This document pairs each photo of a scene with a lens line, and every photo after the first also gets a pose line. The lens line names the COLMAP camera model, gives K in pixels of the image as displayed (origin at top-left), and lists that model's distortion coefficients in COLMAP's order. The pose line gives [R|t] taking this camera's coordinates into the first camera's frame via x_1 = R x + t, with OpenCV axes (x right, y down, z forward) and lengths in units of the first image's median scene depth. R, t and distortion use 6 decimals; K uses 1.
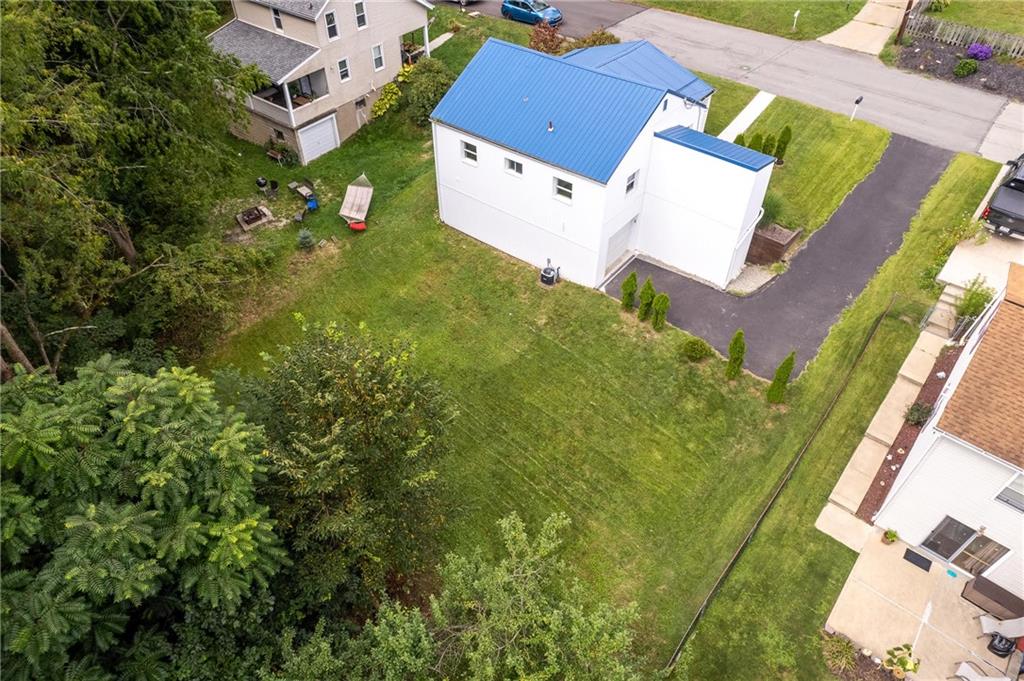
lens RADIAL K [[680.4, 0, 512.0], [0, 680.4, 340.5], [0, 0, 1]] dist [-0.001589, -0.000806]
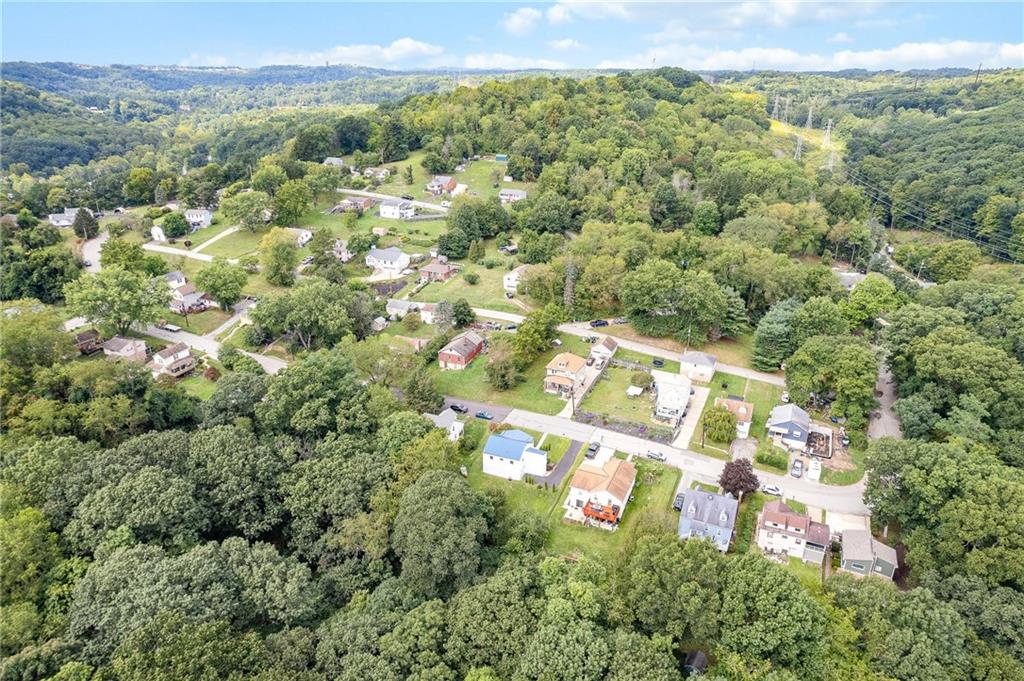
lens RADIAL K [[680.4, 0, 512.0], [0, 680.4, 340.5], [0, 0, 1]] dist [-0.001589, -0.000806]
pose [[0.965684, -0.106728, 0.236776, -0.934771], [0.185816, 0.920862, -0.342762, 0.633510], [-0.181456, 0.374996, 0.909094, -3.664458]]
